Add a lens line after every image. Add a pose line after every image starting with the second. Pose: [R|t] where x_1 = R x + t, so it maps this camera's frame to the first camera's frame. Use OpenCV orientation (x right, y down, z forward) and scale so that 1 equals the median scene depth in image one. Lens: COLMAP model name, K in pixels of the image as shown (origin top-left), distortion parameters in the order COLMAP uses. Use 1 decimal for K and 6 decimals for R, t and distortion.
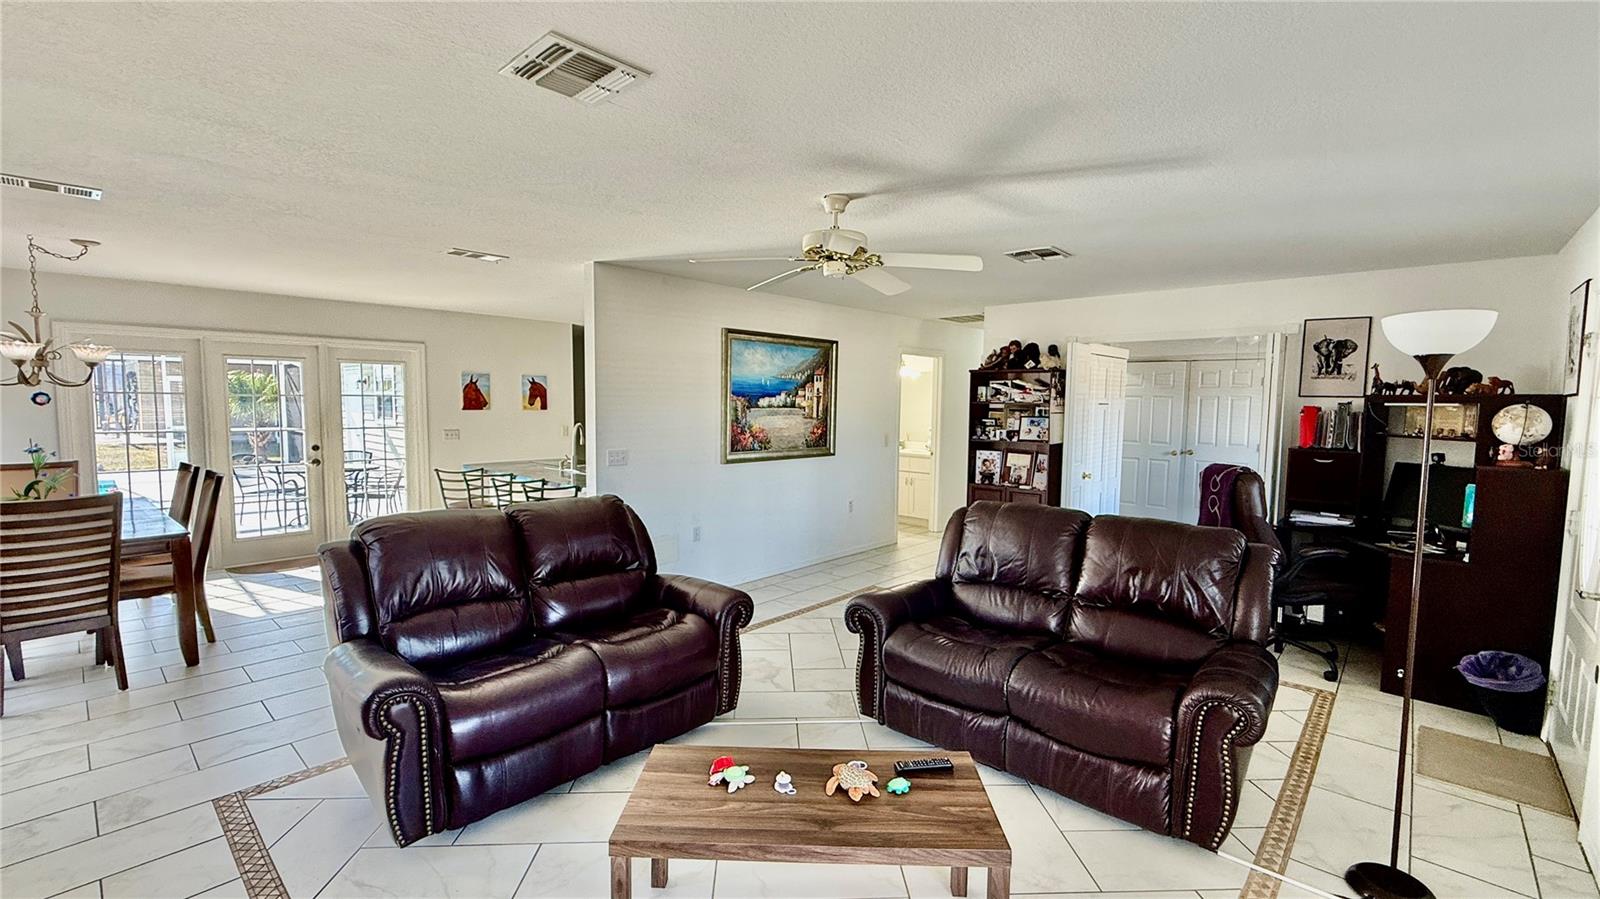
lens RADIAL K [[682.6, 0, 802.8], [0, 682.6, 457.9], [0, 0, 1]] dist [0.000052, -0.000123]
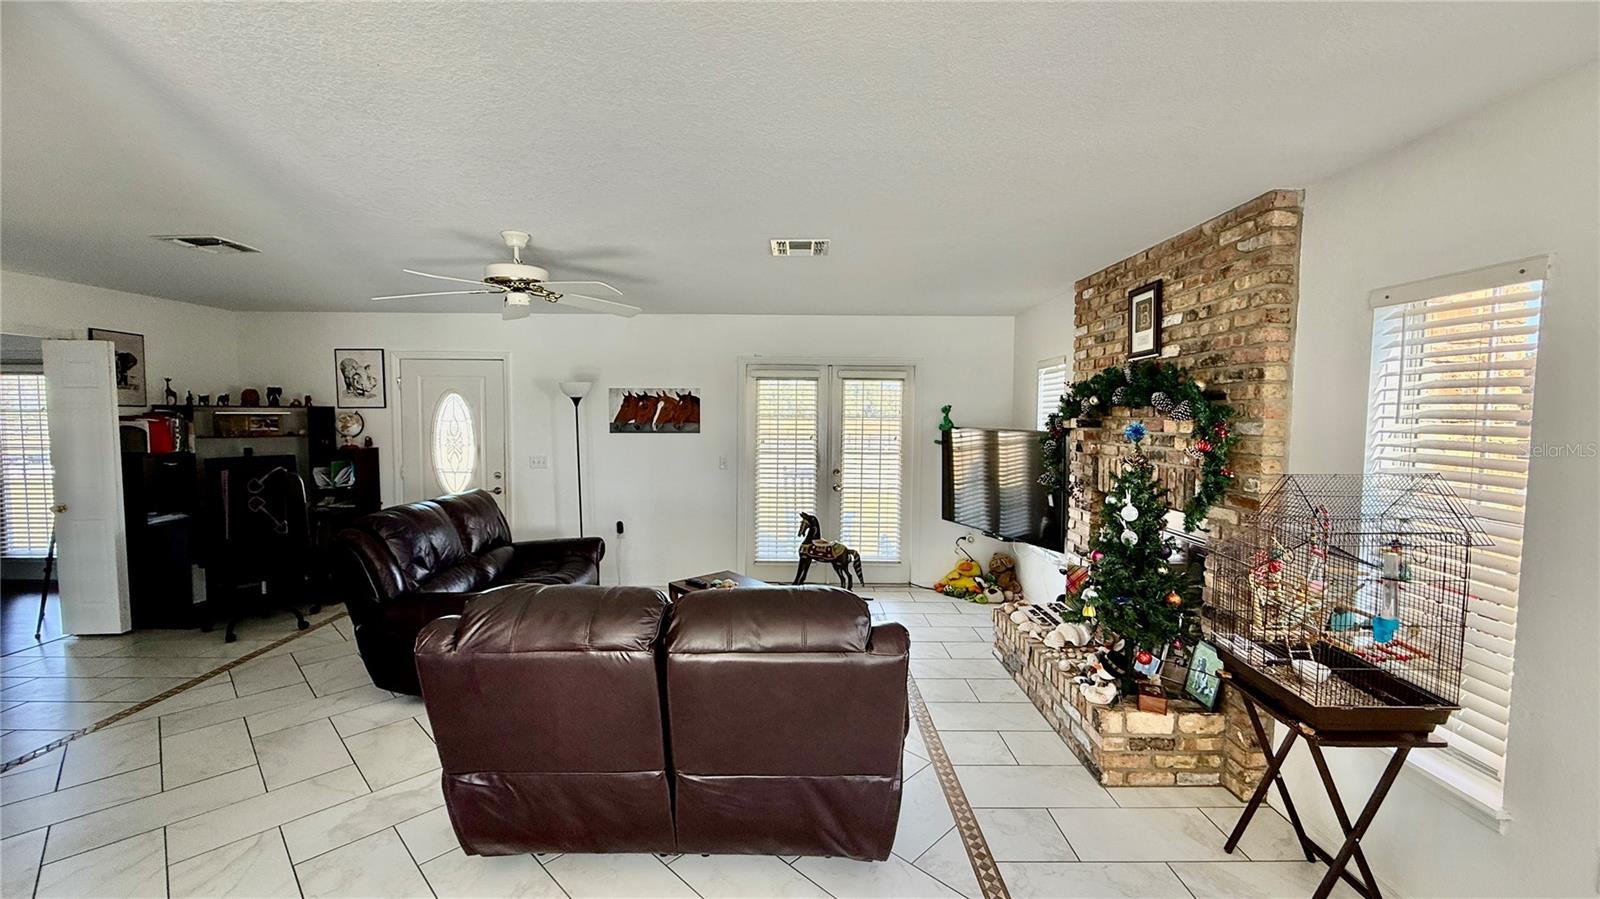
lens RADIAL K [[635.9, 0, 801.3], [0, 635.9, 450.1], [0, 0, 1]] dist [-0.001778, -0.000260]
pose [[-0.678546, -0.058800, 0.732201, -0.505536], [0.049114, 0.990929, 0.125092, -0.071042], [-0.732914, 0.120842, -0.669503, 0.685259]]
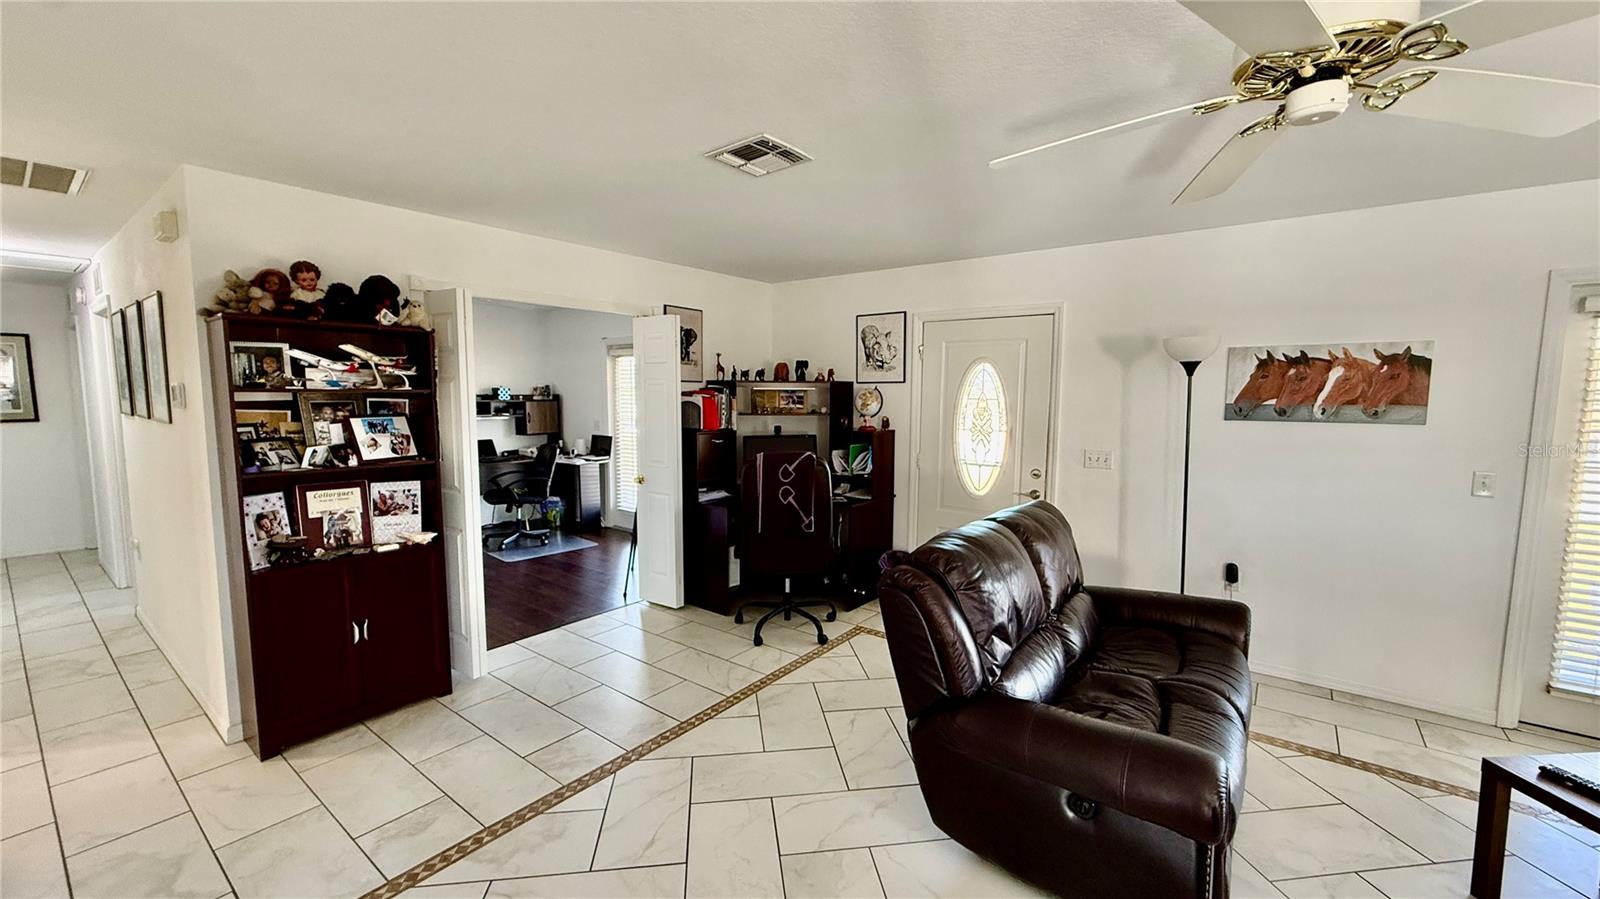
lens RADIAL K [[635.9, 0, 799.1], [0, 635.9, 448.8], [0, 0, 1]] dist [-0.001778, -0.000260]
pose [[-0.079311, -0.103625, 0.991449, -0.180635], [0.078842, 0.990815, 0.109866, -0.061433], [-0.993727, 0.086881, -0.070412, 0.690427]]
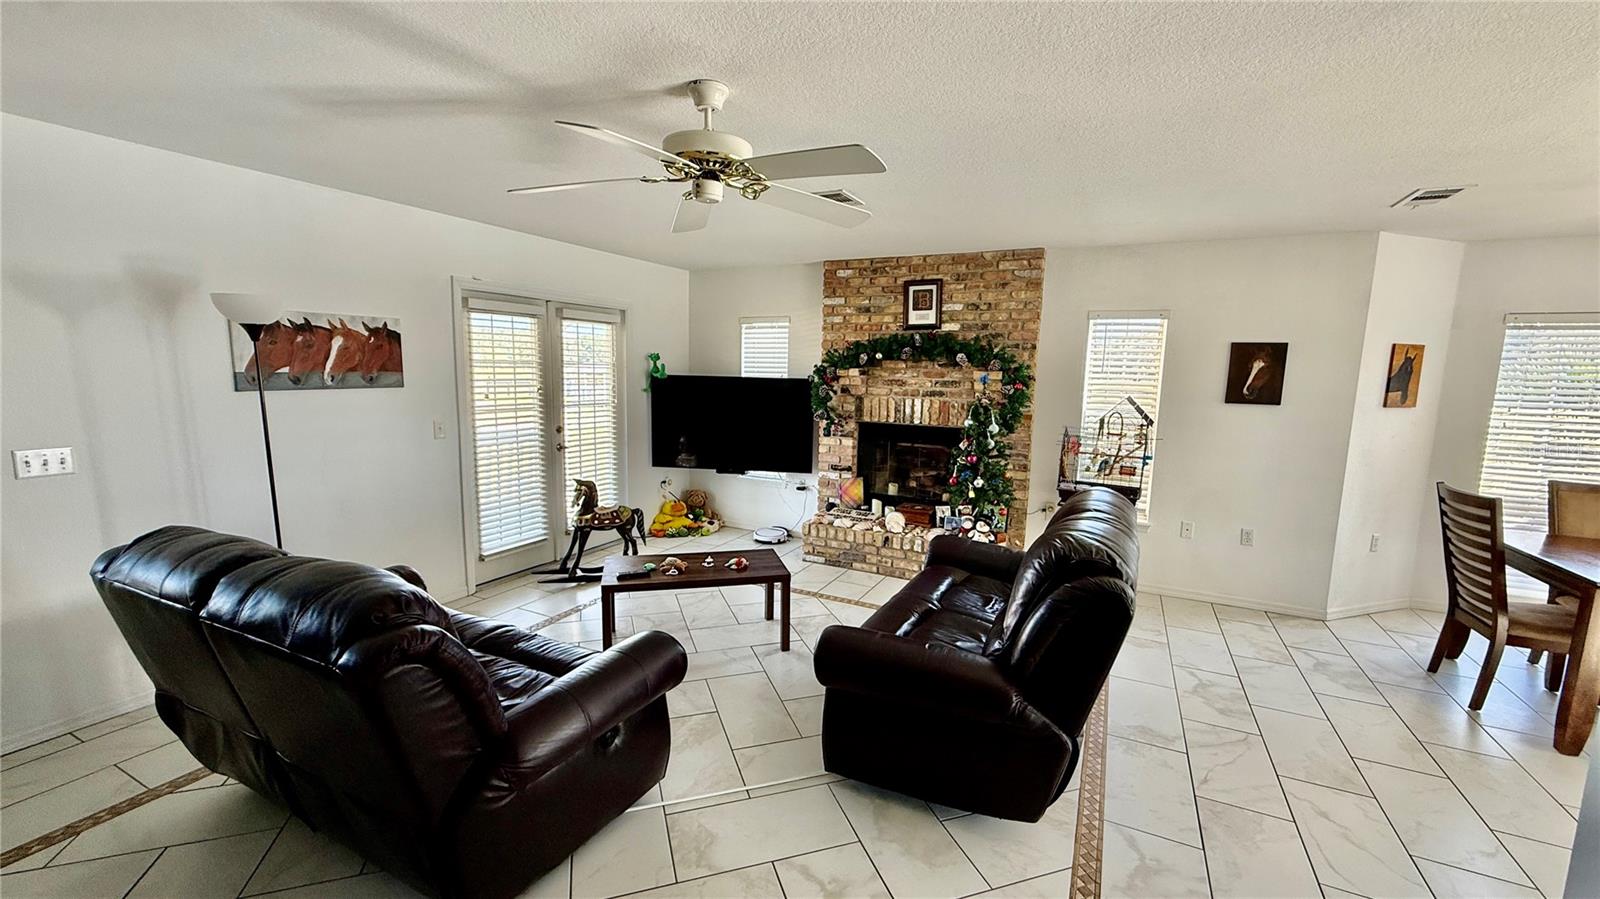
lens RADIAL K [[635.9, 0, 797.0], [0, 635.9, 452.4], [0, 0, 1]] dist [-0.001778, -0.000260]
pose [[-0.963233, 0.004197, -0.268635, 0.069406], [-0.054942, 0.975670, 0.212247, -0.076444], [0.262990, 0.219203, -0.939567, 0.855929]]
